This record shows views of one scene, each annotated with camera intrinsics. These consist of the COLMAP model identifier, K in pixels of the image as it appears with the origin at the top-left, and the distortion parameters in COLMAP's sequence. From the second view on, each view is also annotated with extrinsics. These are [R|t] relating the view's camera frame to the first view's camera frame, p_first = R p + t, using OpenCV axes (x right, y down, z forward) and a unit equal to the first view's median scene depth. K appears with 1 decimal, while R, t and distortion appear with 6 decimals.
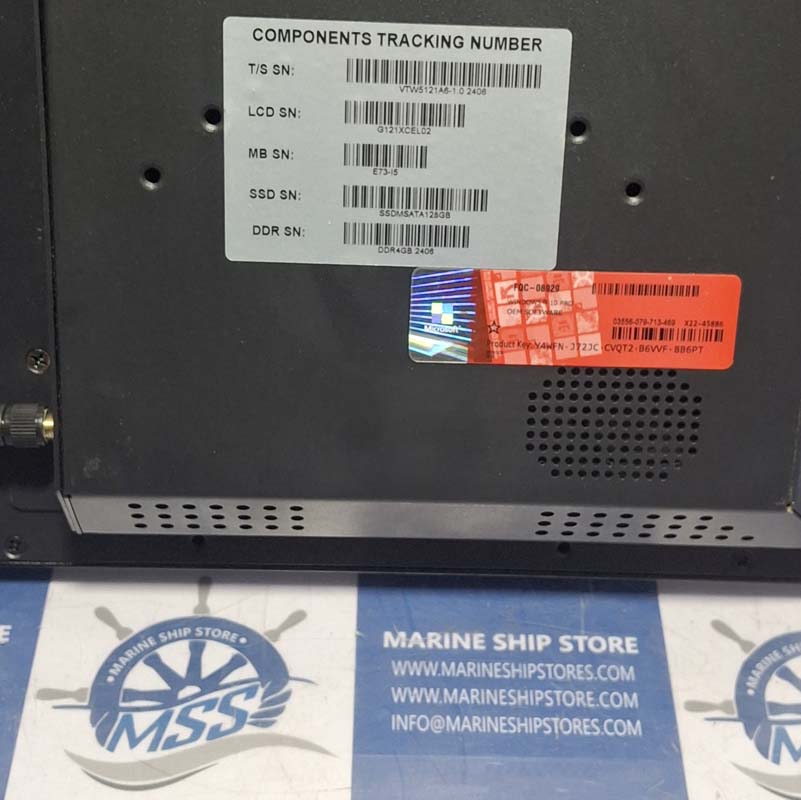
lens RADIAL K [[1634.3, 0, 416.4], [0, 1634.3, 398.2], [0, 0, 1]] dist [0.328185, -1.290696]
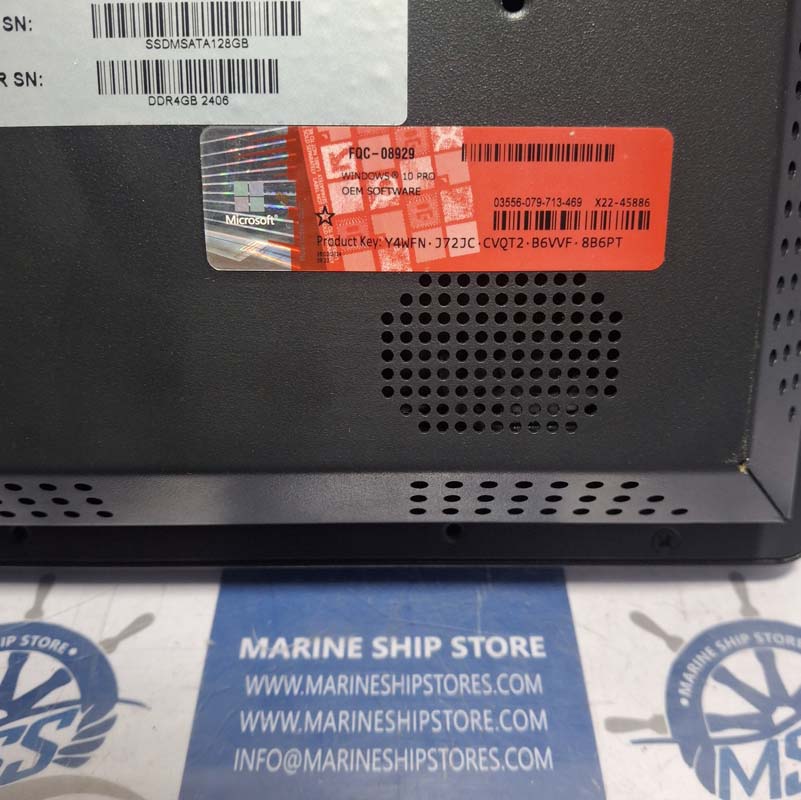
lens RADIAL K [[867.7, 0, 400.5], [0, 867.7, 400.0], [0, 0, 1]] dist [0.167550, -0.583590]
pose [[0.999343, -0.028788, -0.022007, 0.078530], [0.027202, 0.997227, -0.069270, 0.057108], [0.023940, 0.068626, 0.997355, 0.578677]]
